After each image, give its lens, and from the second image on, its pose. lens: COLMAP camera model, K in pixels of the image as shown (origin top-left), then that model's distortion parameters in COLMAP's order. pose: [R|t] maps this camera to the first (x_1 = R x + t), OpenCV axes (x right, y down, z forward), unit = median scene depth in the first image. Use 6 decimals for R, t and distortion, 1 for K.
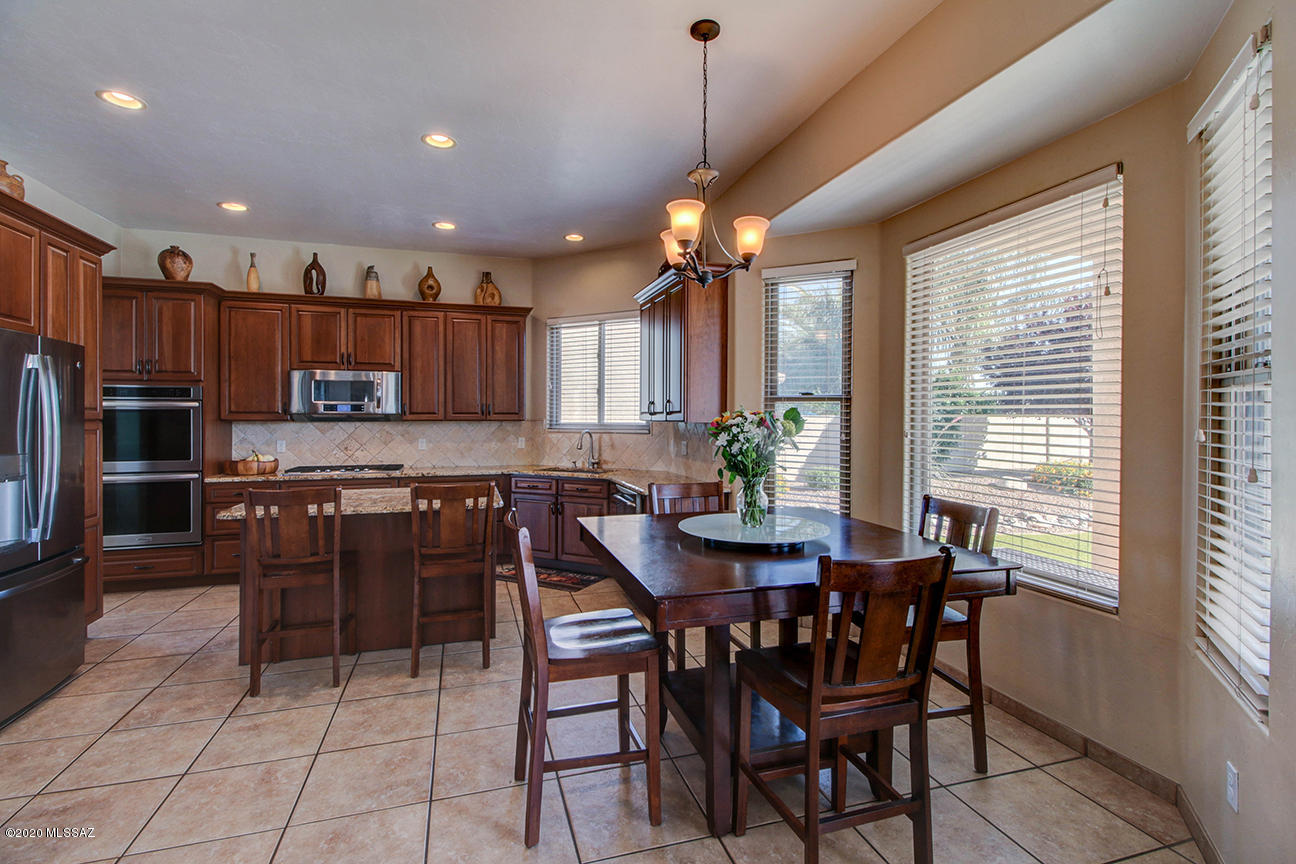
lens RADIAL K [[594.2, 0, 657.6], [0, 594.2, 421.5], [0, 0, 1]] dist [0.007686, -0.001294]
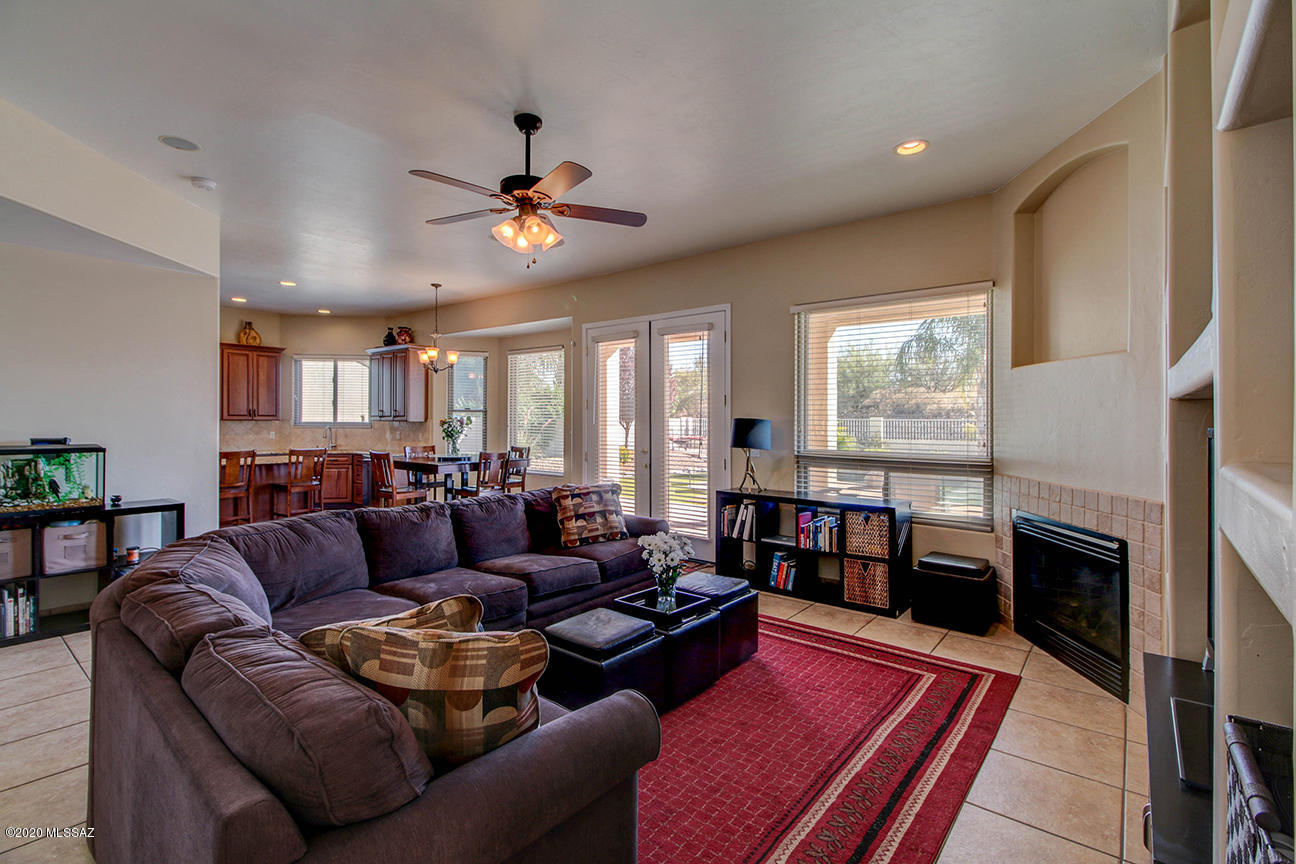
lens RADIAL K [[594.2, 0, 639.5], [0, 594.2, 423.4], [0, 0, 1]] dist [0.007686, -0.001294]
pose [[0.843940, -0.002774, 0.536431, -0.284829], [0.001256, 0.999994, 0.003195, 0.002837], [-0.536436, -0.002023, 0.843938, -0.873250]]
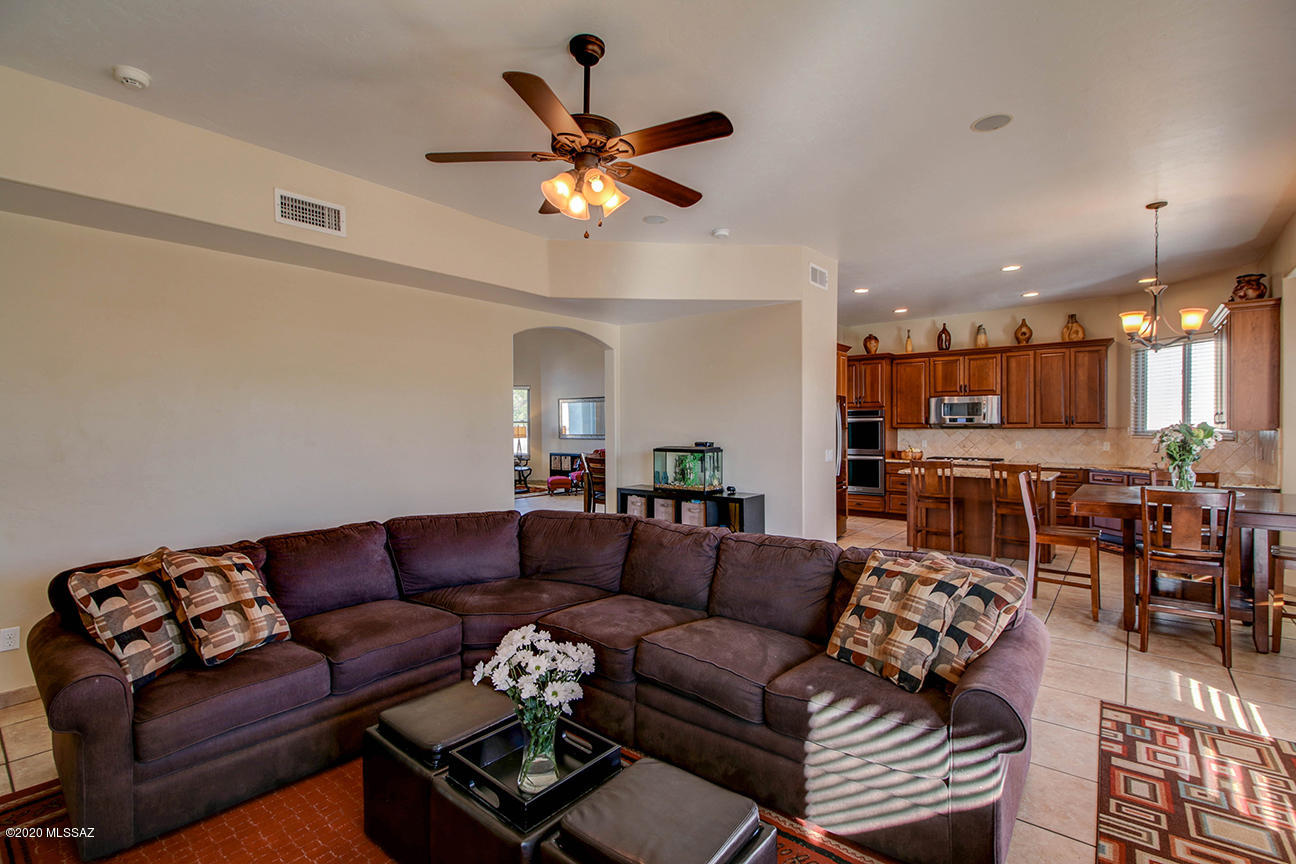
lens RADIAL K [[594.2, 0, 642.5], [0, 594.2, 426.6], [0, 0, 1]] dist [0.007686, -0.001294]
pose [[0.538663, -0.001418, -0.842520, 0.333415], [0.000174, 0.999999, -0.001572, -0.003642], [0.842521, 0.000700, 0.538663, -0.540931]]
